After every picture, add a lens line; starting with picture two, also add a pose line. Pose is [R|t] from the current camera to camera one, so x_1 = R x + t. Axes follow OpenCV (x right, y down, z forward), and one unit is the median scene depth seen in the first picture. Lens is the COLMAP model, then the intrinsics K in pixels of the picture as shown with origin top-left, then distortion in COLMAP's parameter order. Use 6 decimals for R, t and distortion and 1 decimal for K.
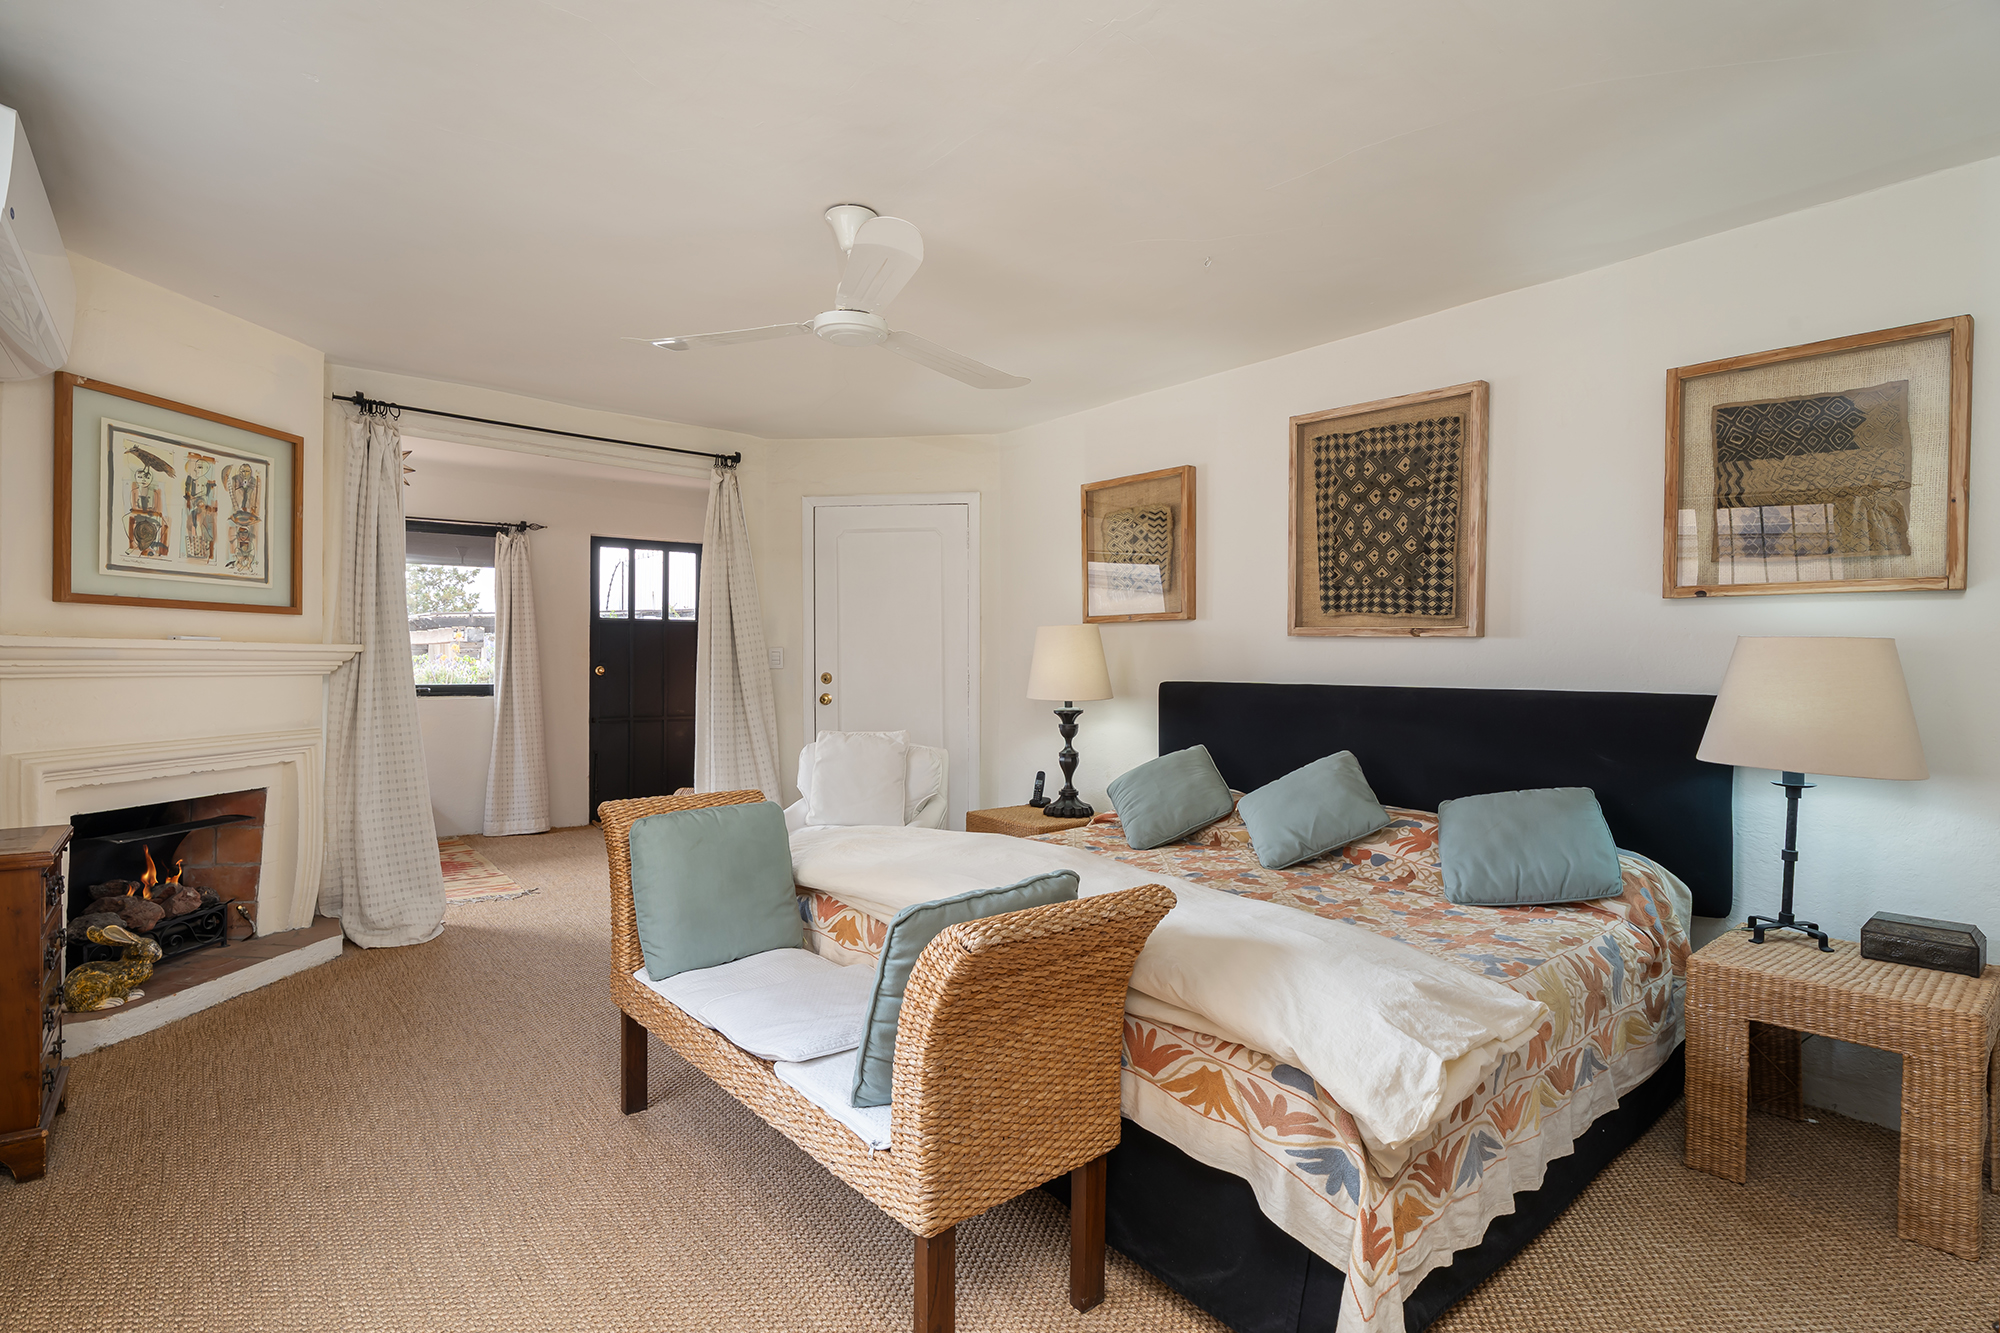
lens RADIAL K [[966.0, 0, 999.5], [0, 966.0, 665.5], [0, 0, 1]] dist [-0.008179, 0.001487]
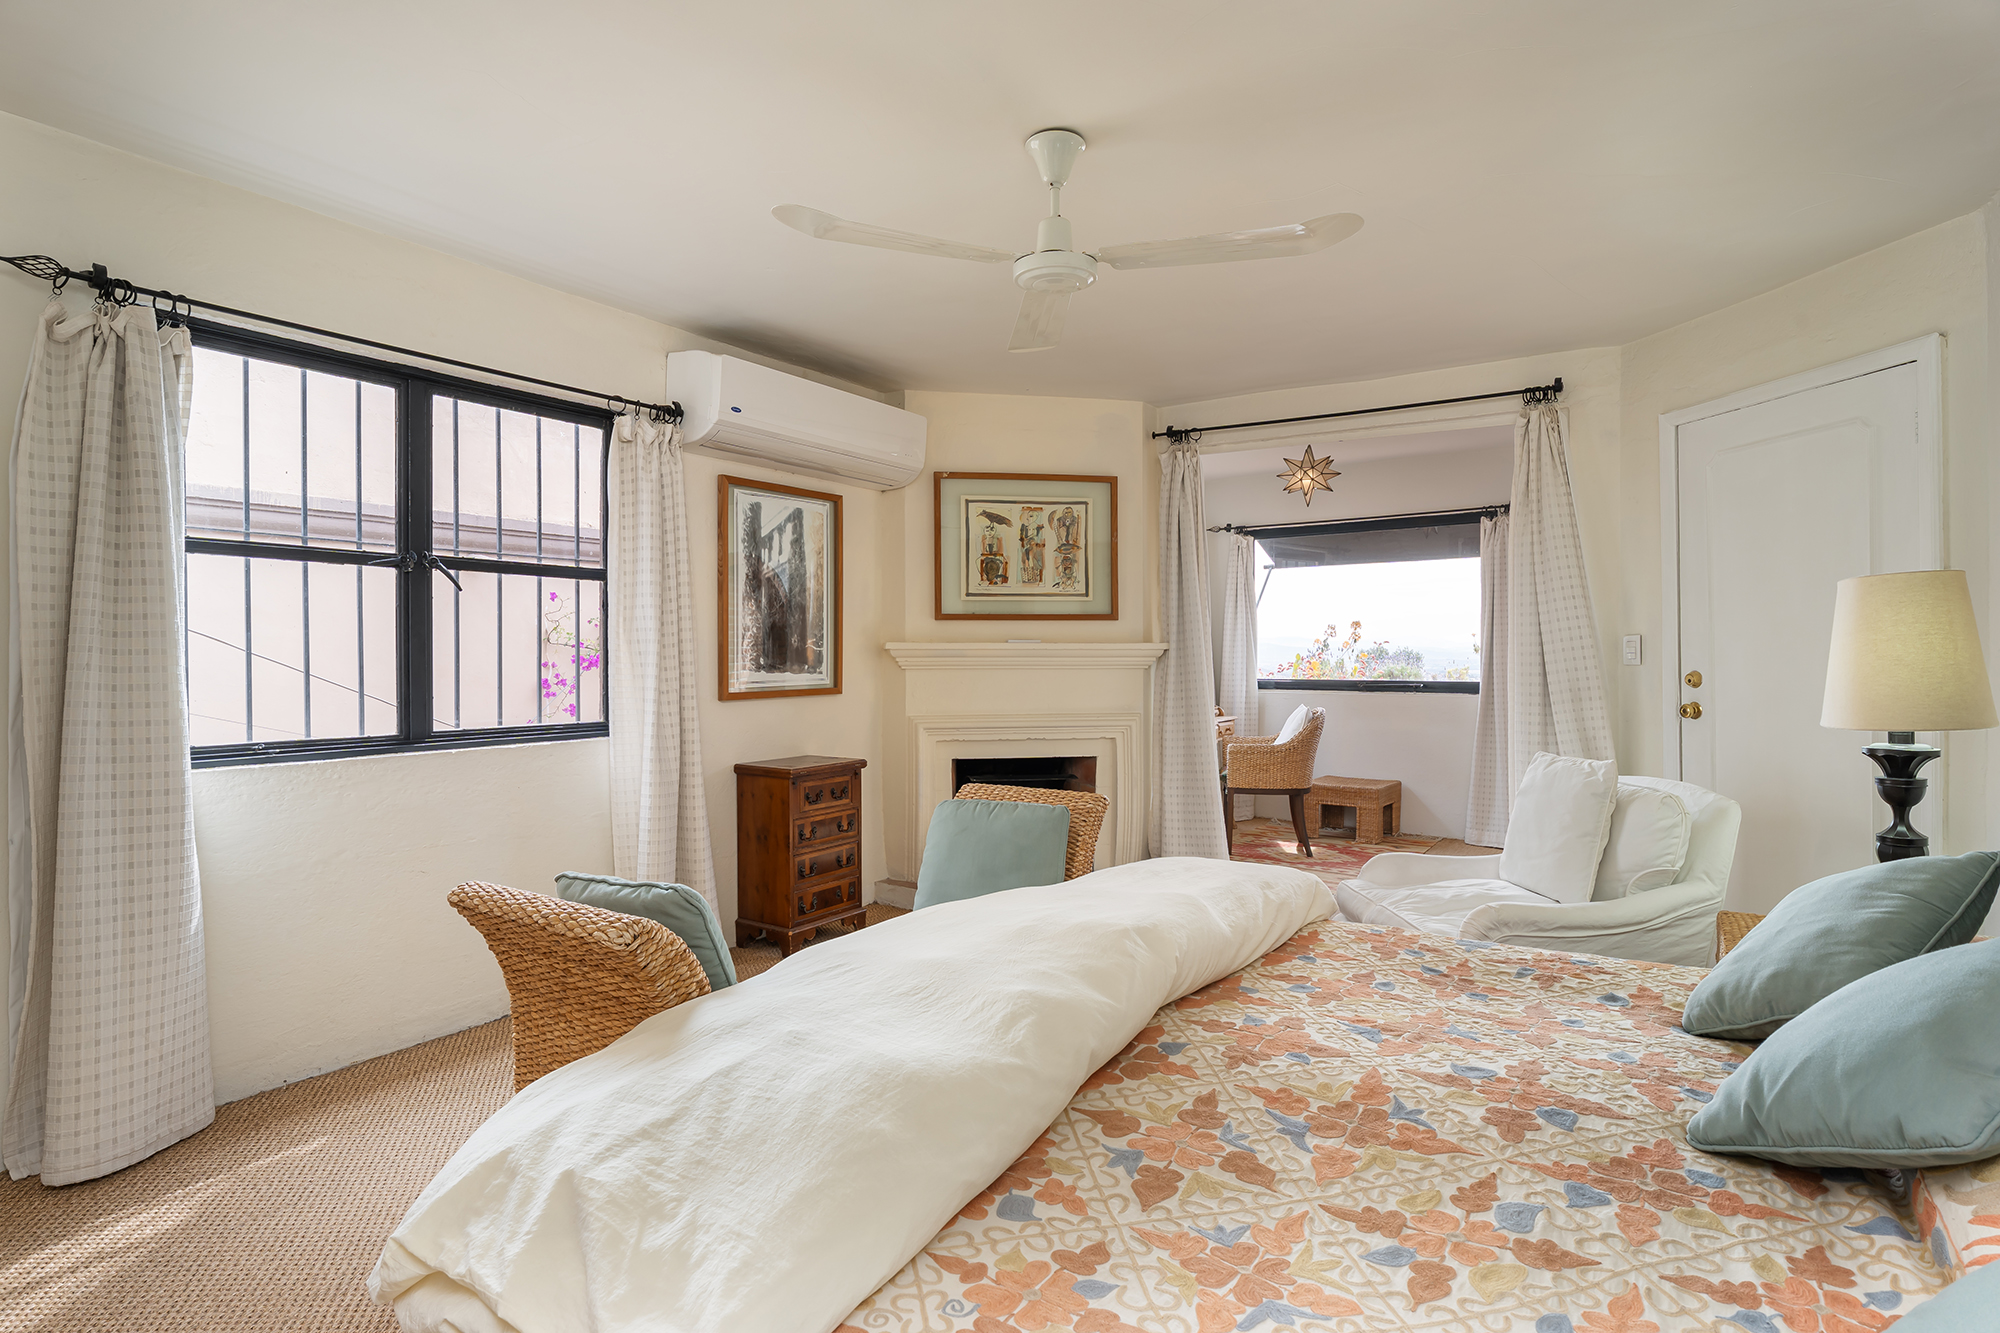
lens RADIAL K [[1024.1, 0, 995.3], [0, 1024.1, 656.0], [0, 0, 1]] dist [0.003489, -0.002984]
pose [[0.300108, -0.007118, -0.953879, 0.516859], [-0.000018, 0.999972, -0.007467, 0.003340], [0.953905, 0.002258, 0.300099, 0.490947]]
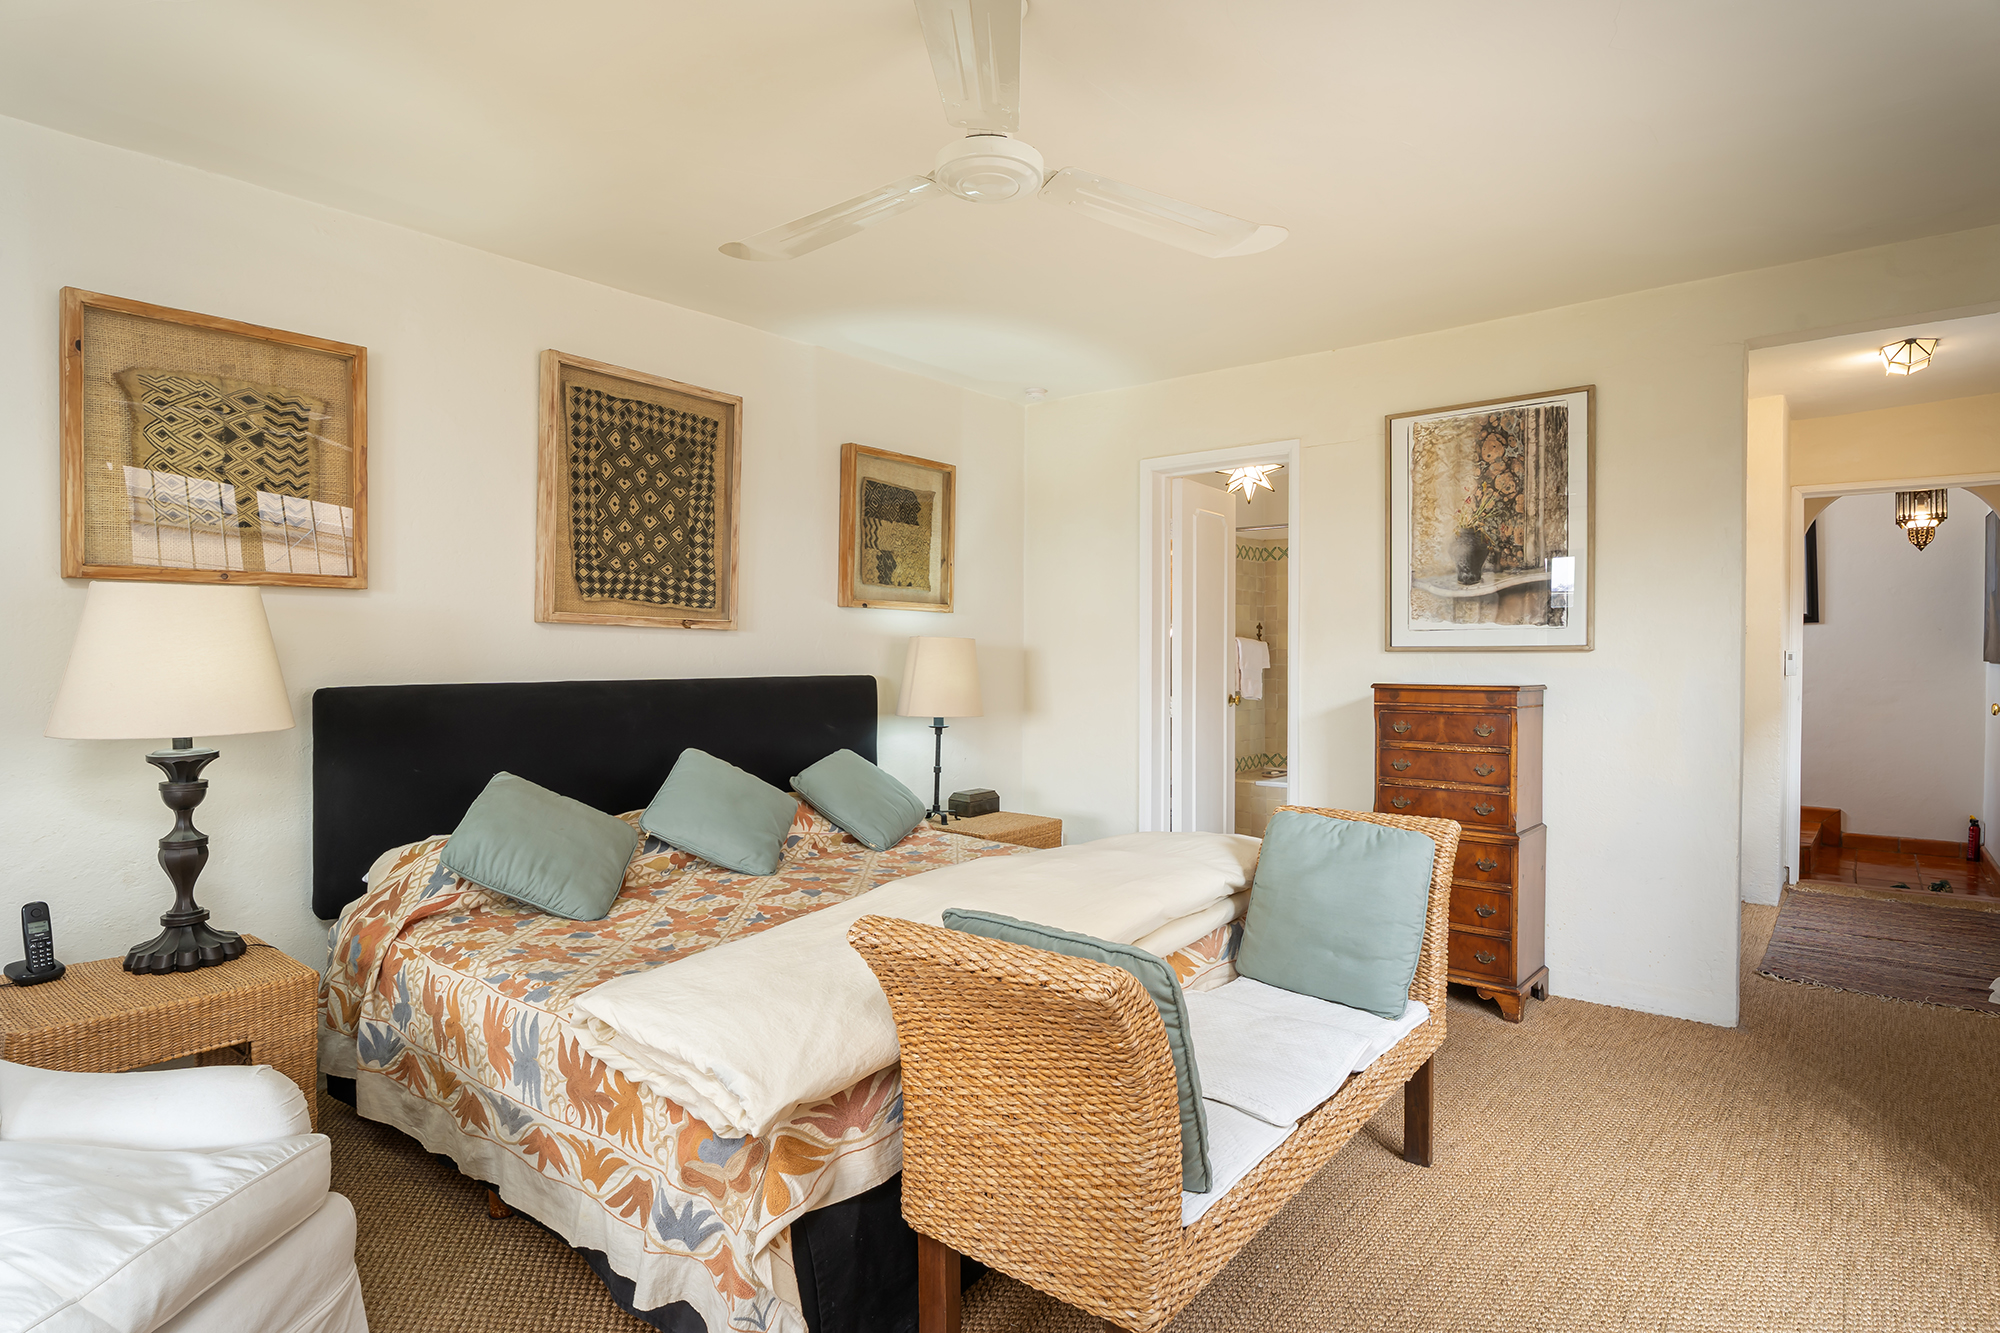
lens RADIAL K [[1024.1, 0, 999.0], [0, 1024.1, 657.2], [0, 0, 1]] dist [0.003489, -0.002984]
pose [[-0.171350, -0.014172, 0.985108, -0.633534], [0.002007, 0.999889, 0.014734, -0.014081], [-0.985208, 0.004502, -0.171302, 0.817065]]
